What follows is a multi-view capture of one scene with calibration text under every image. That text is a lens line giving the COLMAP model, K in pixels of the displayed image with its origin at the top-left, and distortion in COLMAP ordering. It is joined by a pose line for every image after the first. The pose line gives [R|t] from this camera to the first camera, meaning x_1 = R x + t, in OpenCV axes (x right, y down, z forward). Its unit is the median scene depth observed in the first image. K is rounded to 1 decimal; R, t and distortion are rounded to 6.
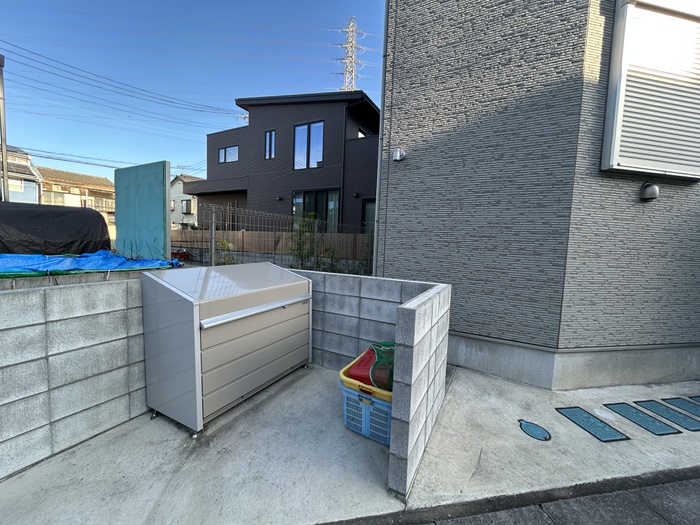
lens RADIAL K [[280.8, 0, 350.0], [0, 280.8, 262.5], [0, 0, 1]] dist [0.001103, 0.000198]
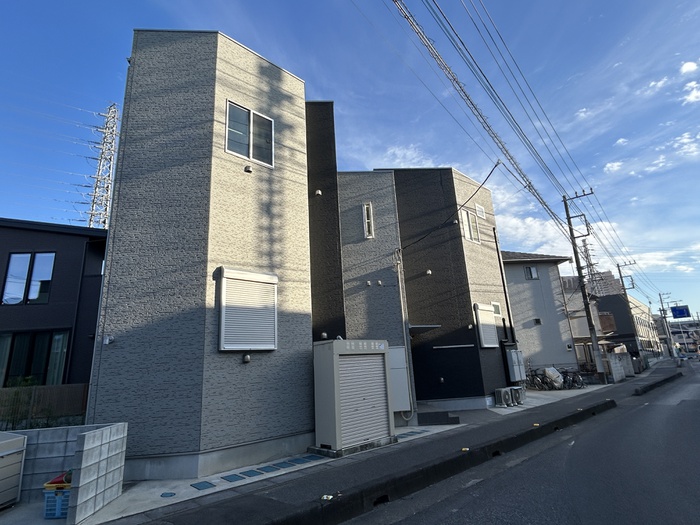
lens RADIAL K [[382.4, 0, 350.0], [0, 382.4, 262.5], [0, 0, 1]] dist [-0.002708, 0.001617]
pose [[0.838767, 0.059198, 0.541263, 0.139832], [0.130391, 0.943309, -0.305230, 0.036982], [-0.528647, 0.326593, 0.783498, -1.698300]]
